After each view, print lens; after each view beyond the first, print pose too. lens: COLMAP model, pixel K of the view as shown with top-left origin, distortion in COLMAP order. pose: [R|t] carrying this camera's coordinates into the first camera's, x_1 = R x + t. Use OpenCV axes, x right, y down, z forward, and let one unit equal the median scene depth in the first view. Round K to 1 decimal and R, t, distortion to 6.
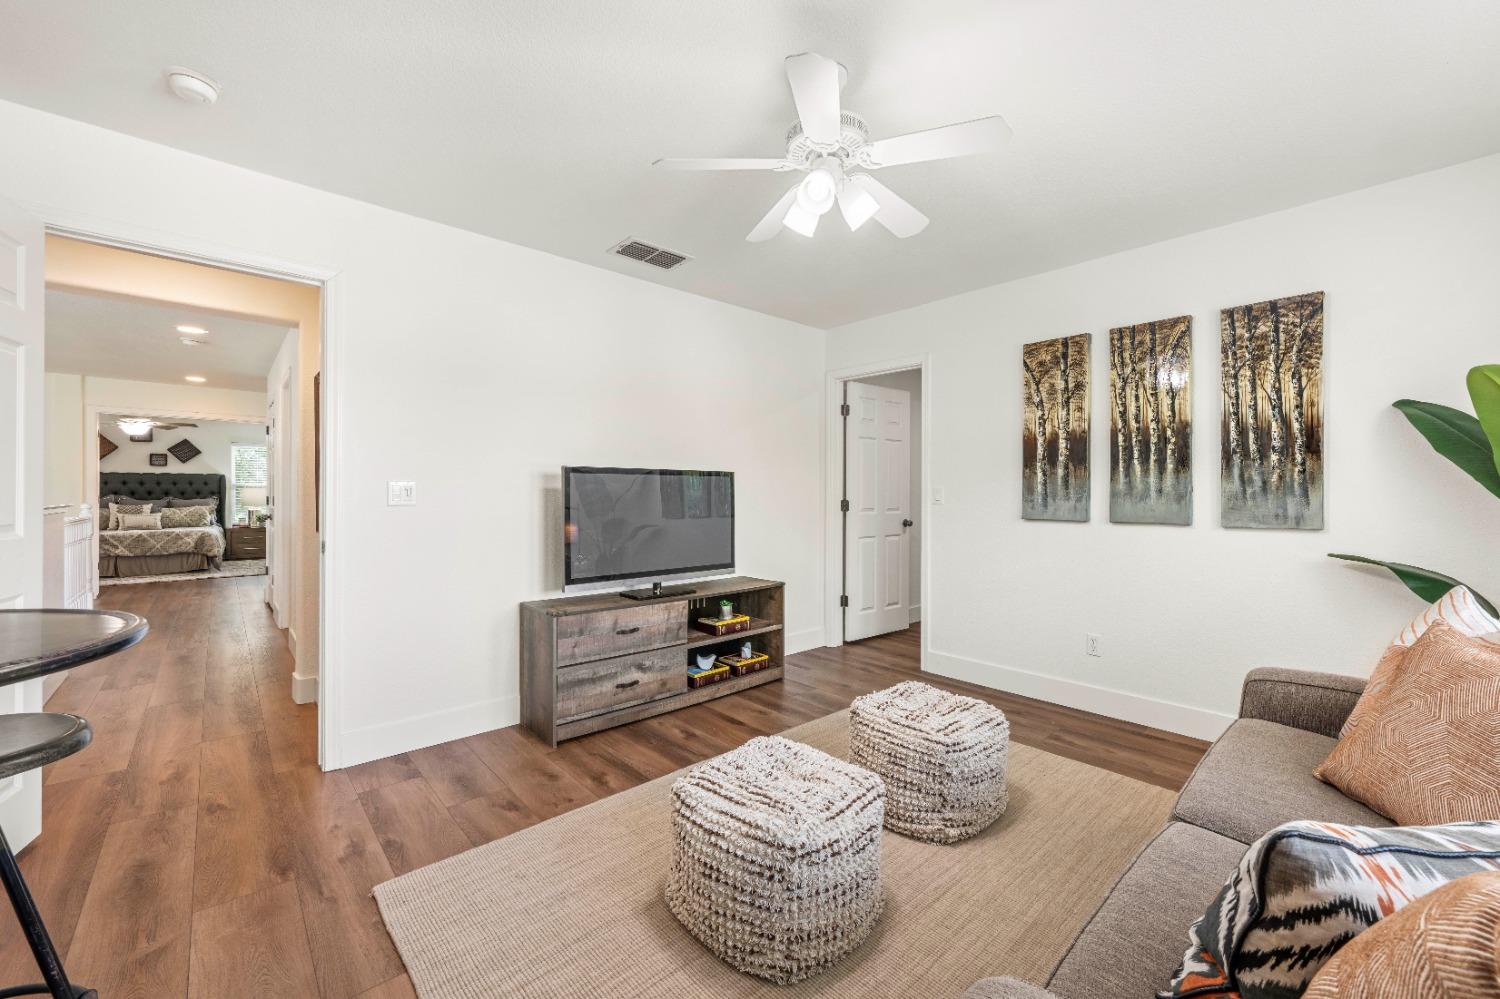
lens RADIAL K [[588.6, 0, 748.4], [0, 588.6, 494.4], [0, 0, 1]] dist [-0.000645, -0.000062]
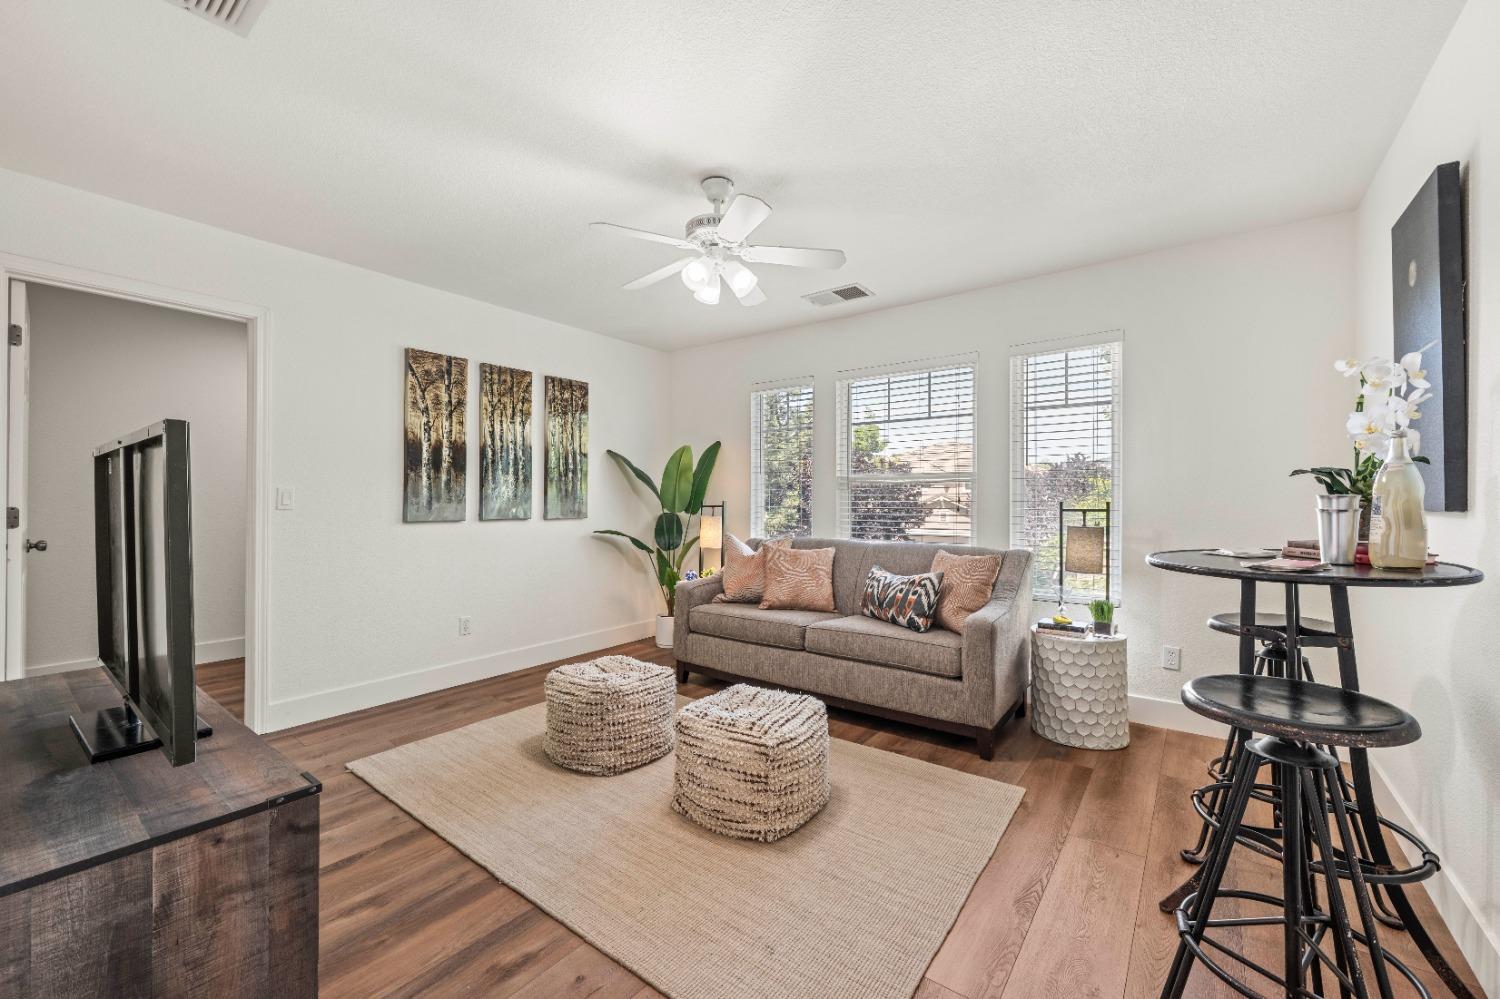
lens RADIAL K [[588.6, 0, 750.2], [0, 588.6, 499.0], [0, 0, 1]] dist [-0.000645, -0.000062]
pose [[-0.175790, -0.002783, 0.984424, -0.677807], [-0.004023, 0.999990, 0.002109, -0.001565], [-0.984419, -0.003590, -0.175800, 0.657298]]
